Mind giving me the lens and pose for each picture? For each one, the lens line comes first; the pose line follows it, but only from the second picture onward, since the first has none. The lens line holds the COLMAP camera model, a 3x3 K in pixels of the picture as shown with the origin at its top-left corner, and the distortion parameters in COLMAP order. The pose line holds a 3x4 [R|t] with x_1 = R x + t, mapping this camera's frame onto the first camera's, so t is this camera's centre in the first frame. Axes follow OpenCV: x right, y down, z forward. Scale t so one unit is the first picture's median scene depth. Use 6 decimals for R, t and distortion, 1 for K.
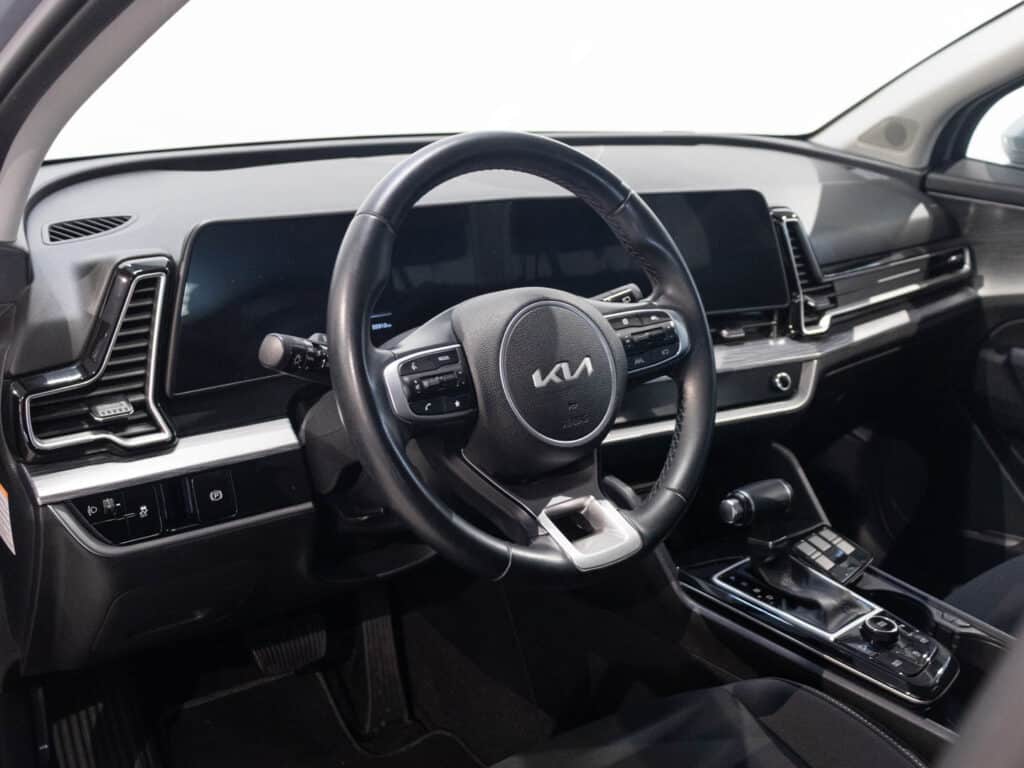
lens RADIAL K [[991.4, 0, 512.0], [0, 991.4, 384.0], [0, 0, 1]] dist [-0.003302, -0.005136]
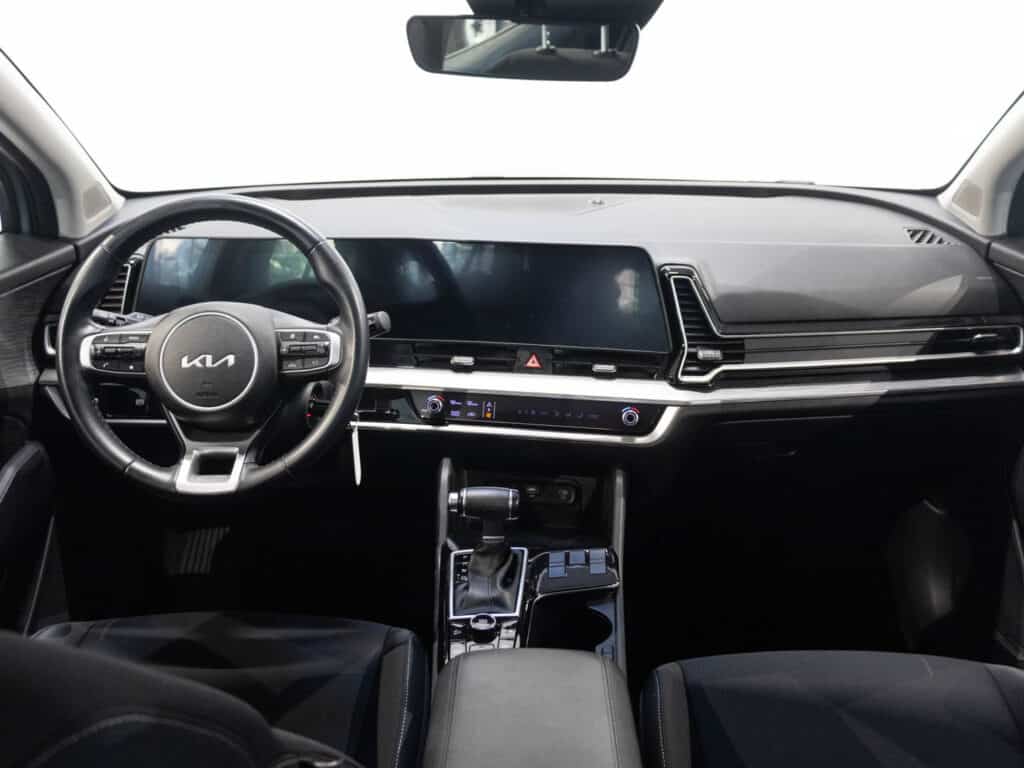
lens RADIAL K [[843.9, 0, 512.0], [0, 843.9, 384.0], [0, 0, 1]] dist [0.041319, -0.000499]
pose [[0.812924, 0.185904, -0.551900, 1.016246], [-0.168515, 0.982228, 0.082642, -0.143956], [0.557455, 0.025822, 0.829805, 0.178965]]
